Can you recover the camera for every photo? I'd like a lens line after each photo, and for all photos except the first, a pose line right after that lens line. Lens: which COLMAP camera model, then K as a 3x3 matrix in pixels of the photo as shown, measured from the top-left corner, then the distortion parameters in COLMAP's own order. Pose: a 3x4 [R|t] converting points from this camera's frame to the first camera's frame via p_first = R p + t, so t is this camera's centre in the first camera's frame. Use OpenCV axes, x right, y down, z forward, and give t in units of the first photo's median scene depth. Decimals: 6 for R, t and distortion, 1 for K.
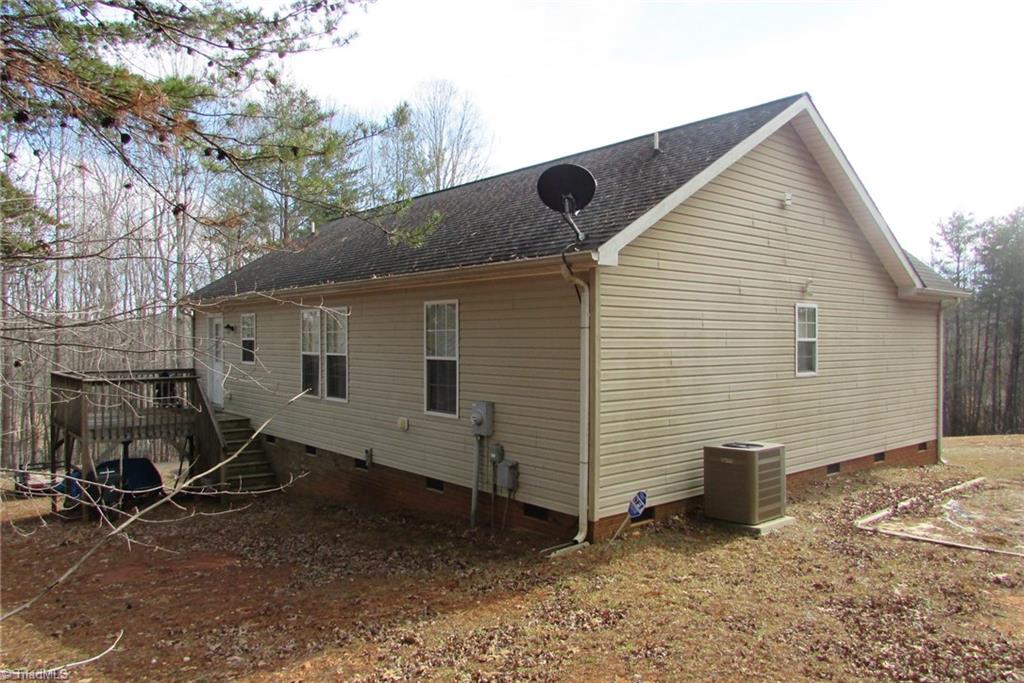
lens RADIAL K [[724.2, 0, 508.7], [0, 724.2, 343.9], [0, 0, 1]] dist [-0.032517, 0.012854]
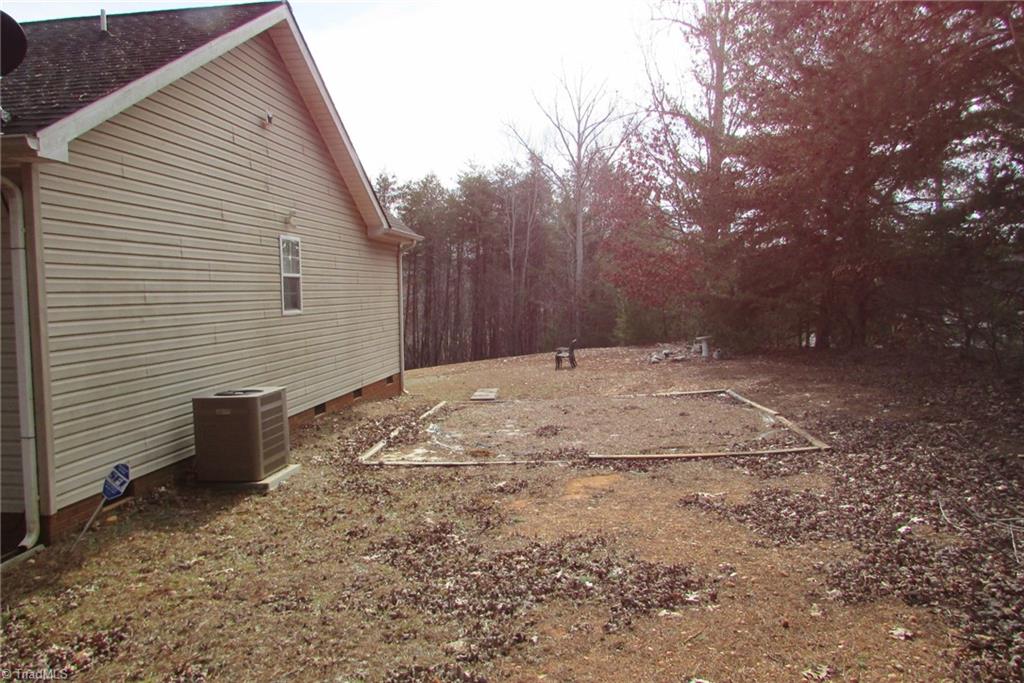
lens RADIAL K [[724.2, 0, 510.1], [0, 724.2, 340.9], [0, 0, 1]] dist [-0.032517, 0.012854]
pose [[0.737735, -0.058517, 0.672549, -0.014890], [0.018462, 0.997612, 0.066548, 0.029743], [-0.674837, -0.036679, 0.737054, 0.156454]]
